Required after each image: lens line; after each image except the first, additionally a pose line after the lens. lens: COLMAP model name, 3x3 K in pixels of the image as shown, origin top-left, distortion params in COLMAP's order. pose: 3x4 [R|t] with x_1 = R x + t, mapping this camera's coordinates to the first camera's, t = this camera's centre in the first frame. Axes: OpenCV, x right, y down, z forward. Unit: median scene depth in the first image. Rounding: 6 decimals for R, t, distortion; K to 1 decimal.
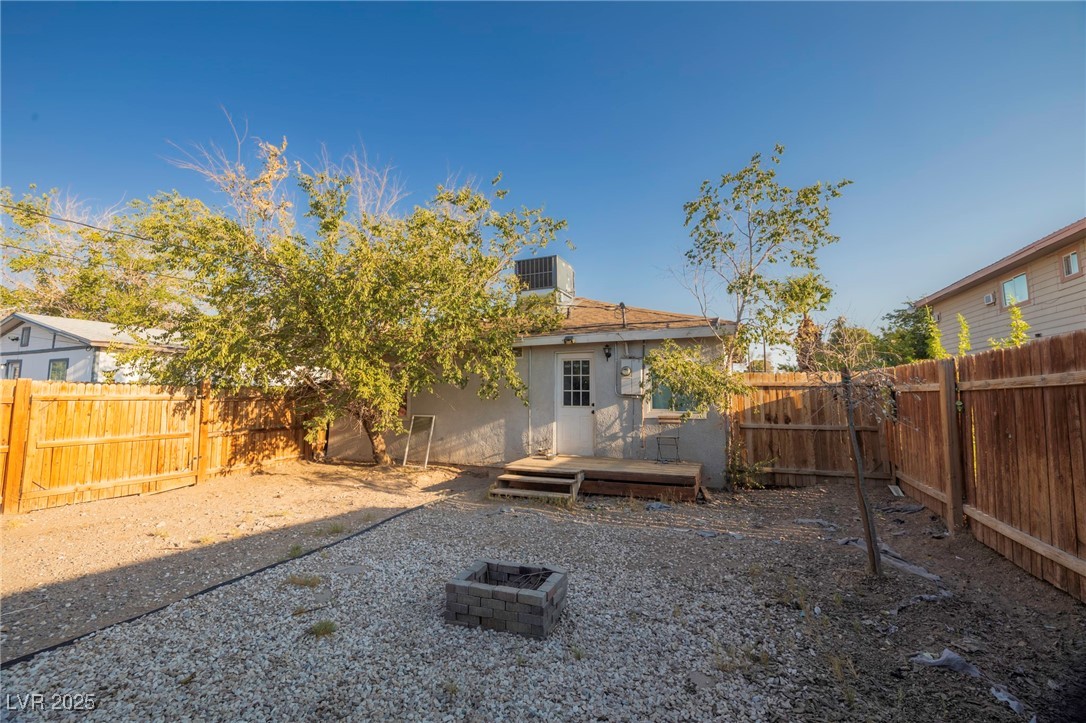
lens RADIAL K [[445.2, 0, 545.9], [0, 445.2, 357.1], [0, 0, 1]] dist [0.001007, -0.000001]
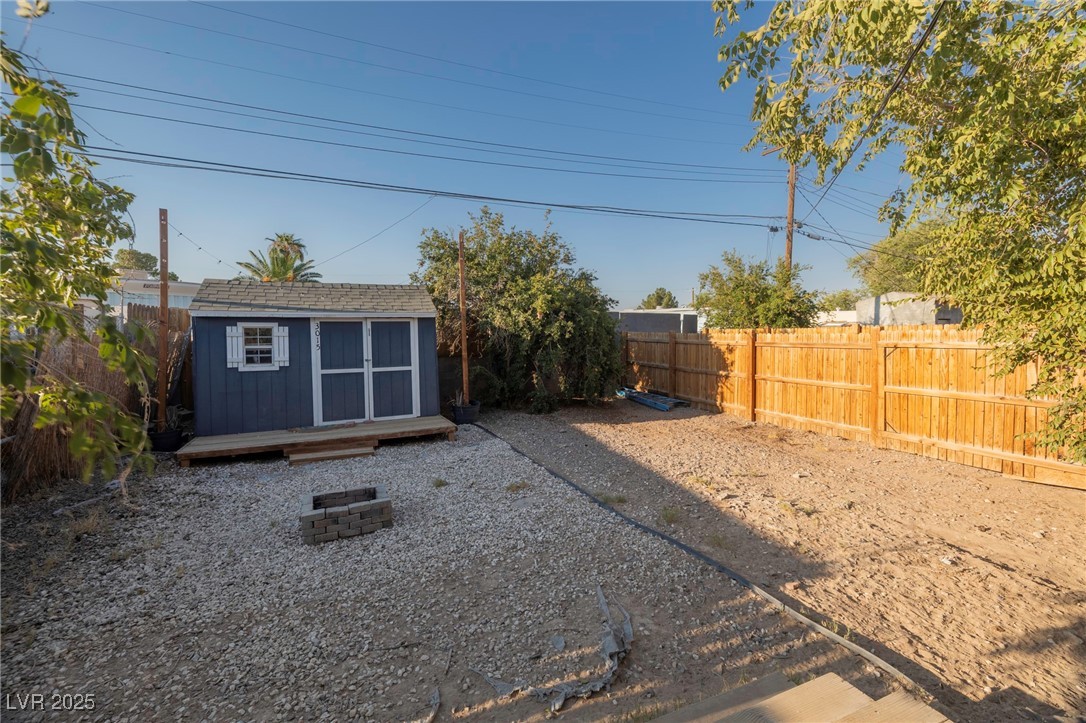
lens RADIAL K [[445.2, 0, 543.0], [0, 445.2, 359.8], [0, 0, 1]] dist [0.001007, -0.000001]
pose [[-0.712375, 0.038436, -0.700745, 0.206388], [0.070701, 0.997350, -0.017169, 0.096009], [0.698228, -0.061775, -0.713205, 1.306705]]
